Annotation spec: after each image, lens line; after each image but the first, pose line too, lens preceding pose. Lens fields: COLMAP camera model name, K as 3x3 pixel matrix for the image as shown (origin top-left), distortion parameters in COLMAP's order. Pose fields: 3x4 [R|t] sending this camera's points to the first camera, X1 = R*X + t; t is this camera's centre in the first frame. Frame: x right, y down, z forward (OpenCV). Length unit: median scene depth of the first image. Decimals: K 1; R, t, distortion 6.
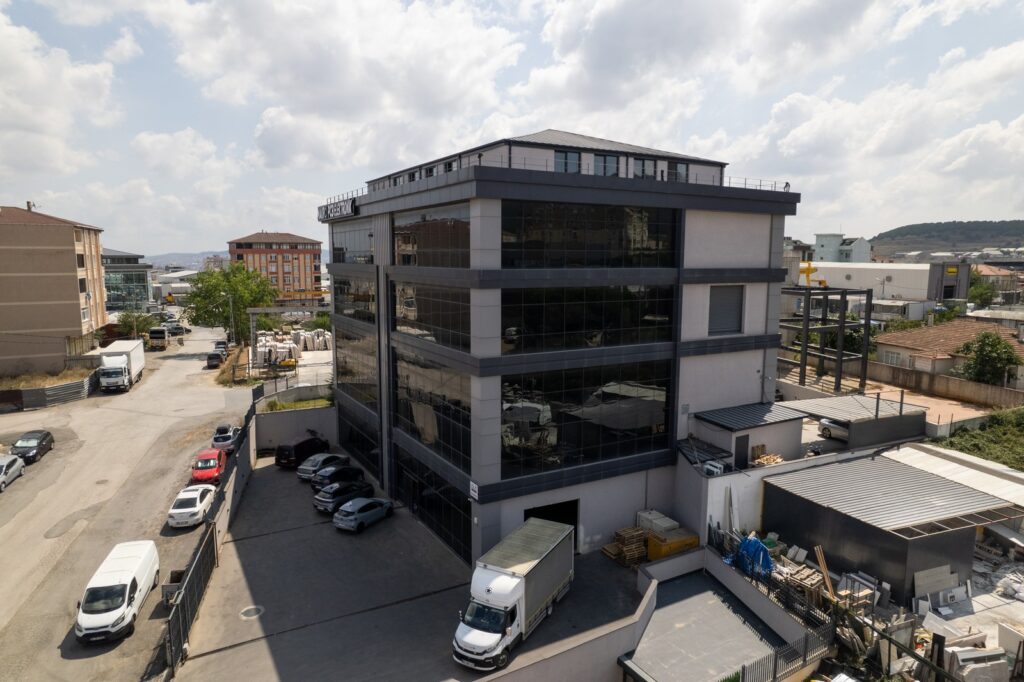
lens RADIAL K [[650.6, 0, 512.0], [0, 650.6, 341.0], [0, 0, 1]] dist [-0.038080, 0.030005]
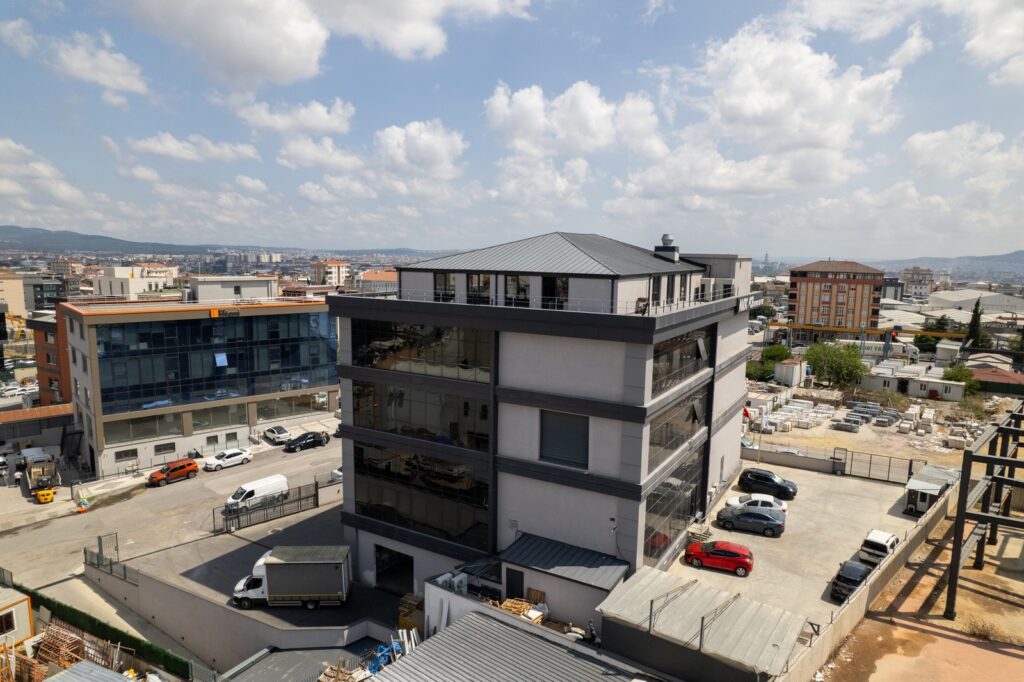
lens RADIAL K [[650.6, 0, 512.0], [0, 650.6, 341.0], [0, 0, 1]] dist [-0.038080, 0.030005]
pose [[0.494294, 0.123013, -0.860547, 1.106994], [-0.126655, 0.989565, 0.068706, -0.247642], [0.860019, 0.075032, 0.504716, 0.469569]]
